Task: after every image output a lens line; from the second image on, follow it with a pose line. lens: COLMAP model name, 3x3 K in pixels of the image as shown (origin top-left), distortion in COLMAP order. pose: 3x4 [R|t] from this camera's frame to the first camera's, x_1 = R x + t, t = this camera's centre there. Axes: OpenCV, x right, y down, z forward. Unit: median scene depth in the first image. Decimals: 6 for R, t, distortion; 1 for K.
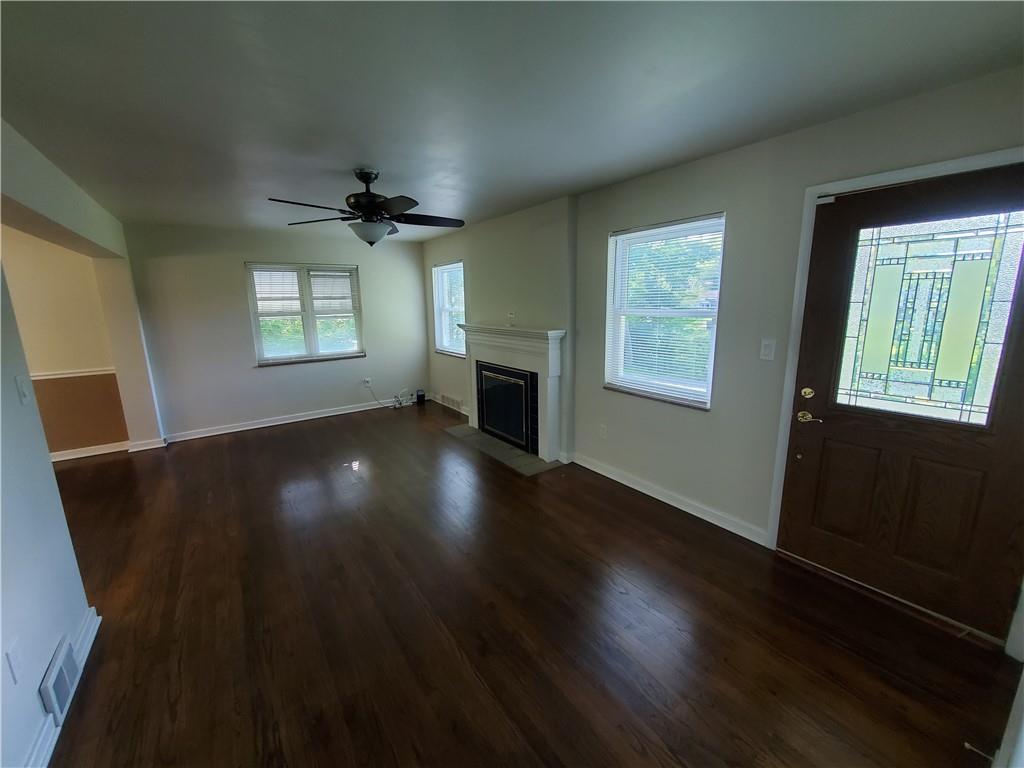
lens RADIAL K [[407.2, 0, 503.4], [0, 407.2, 381.7], [0, 0, 1]] dist [-0.003414, -0.000239]
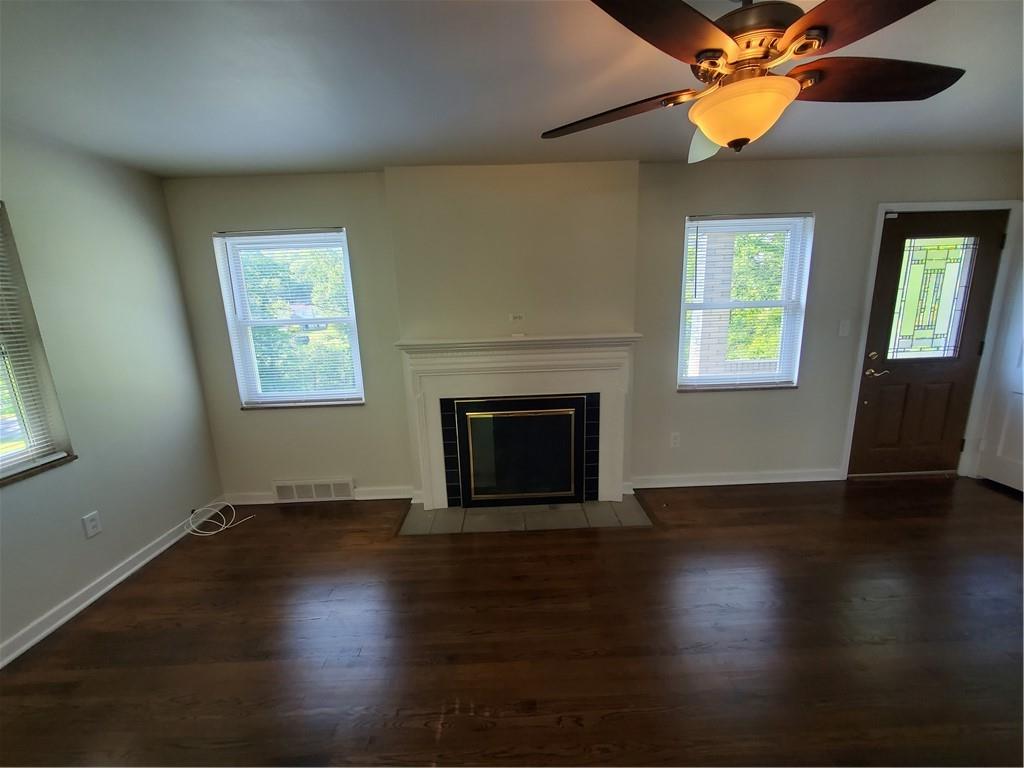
lens RADIAL K [[407.2, 0, 517.5], [0, 407.2, 390.0], [0, 0, 1]] dist [-0.003414, -0.000239]
pose [[0.559618, -0.175406, 0.809975, -0.526299], [0.191968, 0.978200, 0.079204, -0.099484], [-0.806211, 0.111166, 0.581091, 0.590082]]
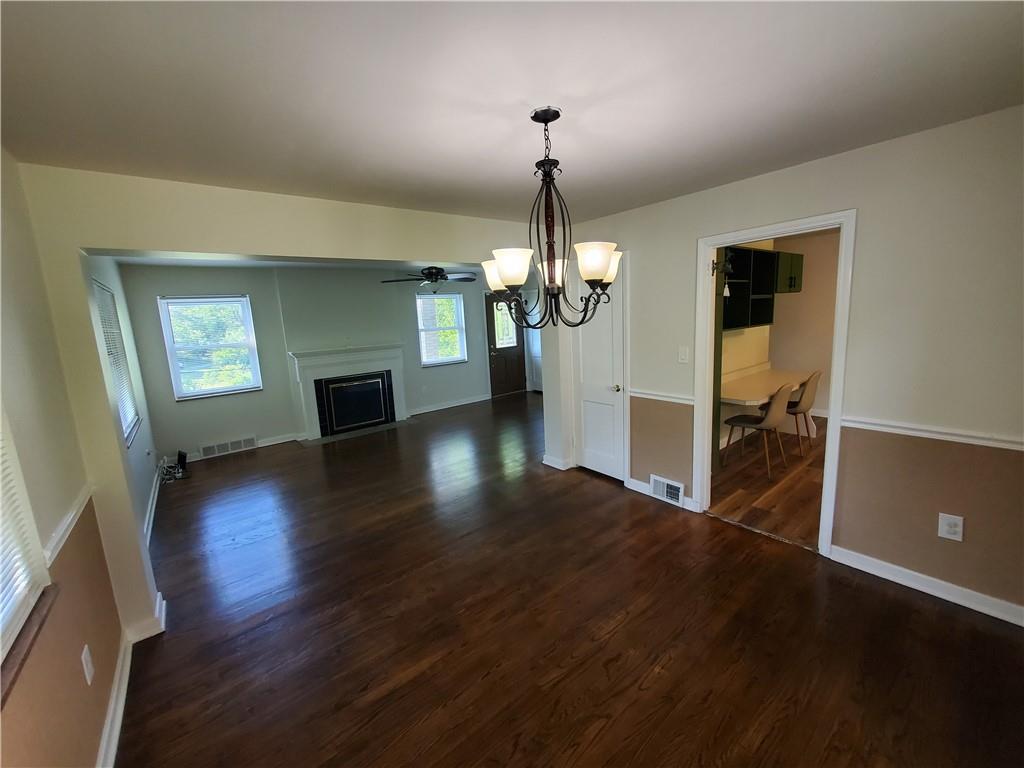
lens RADIAL K [[407.2, 0, 505.4], [0, 407.2, 379.3], [0, 0, 1]] dist [-0.003414, -0.000239]
pose [[-0.049340, -0.135293, 0.989576, -1.384063], [0.256806, 0.955754, 0.143473, -0.089715], [-0.965203, 0.261208, -0.012413, 0.497389]]
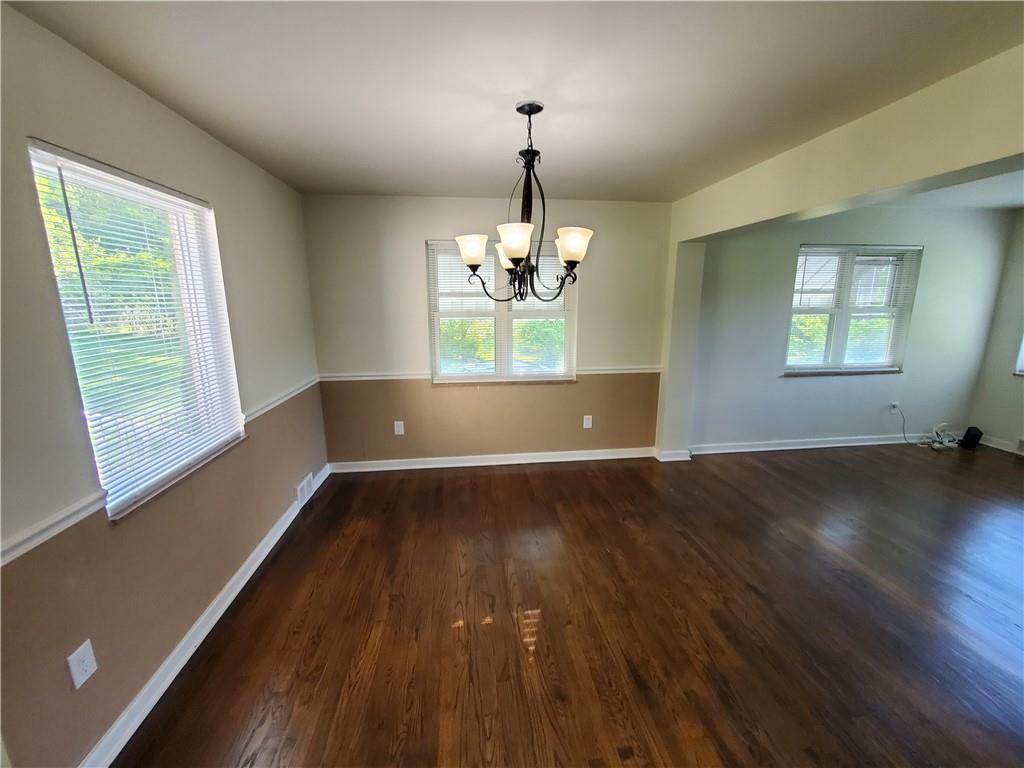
lens RADIAL K [[407.2, 0, 513.1], [0, 407.2, 381.2], [0, 0, 1]] dist [-0.003414, -0.000239]
pose [[0.877713, 0.104315, -0.467694, -0.795608], [-0.103060, 0.994271, 0.028353, 0.006186], [0.467972, 0.023314, 0.883436, 0.048510]]
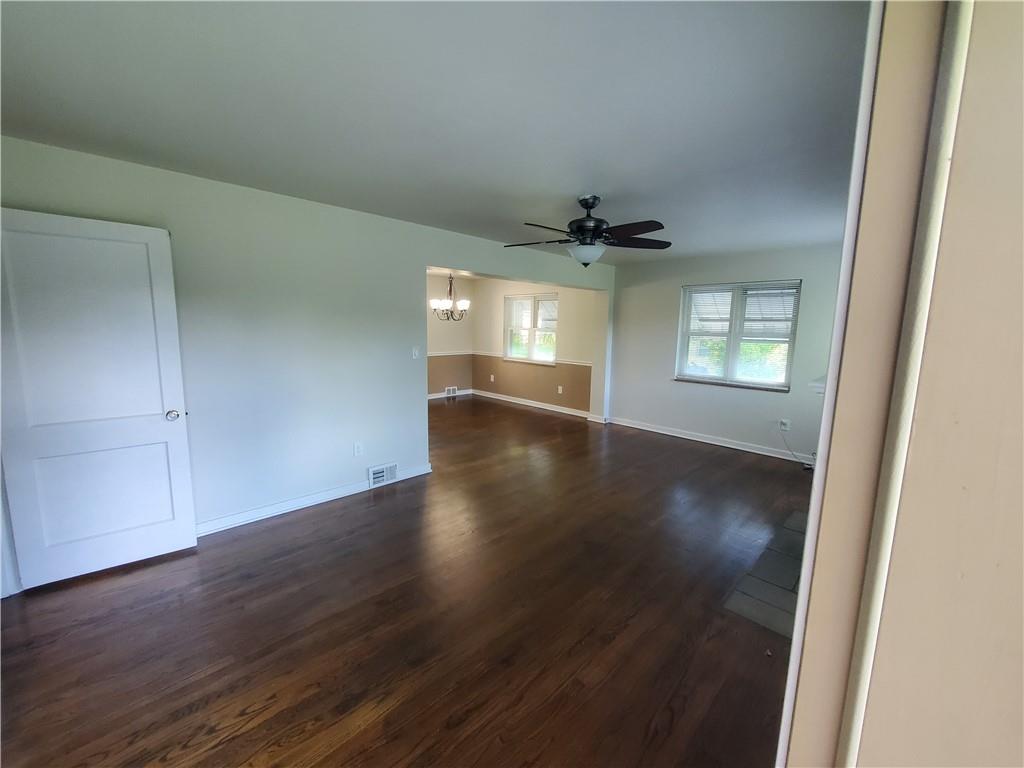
lens RADIAL K [[407.2, 0, 514.6], [0, 407.2, 383.5], [0, 0, 1]] dist [-0.003414, -0.000239]
pose [[0.159030, 0.170468, -0.972445, 0.459252], [-0.203509, 0.969487, 0.136669, -0.103745], [0.966071, 0.176167, 0.188870, 0.427396]]
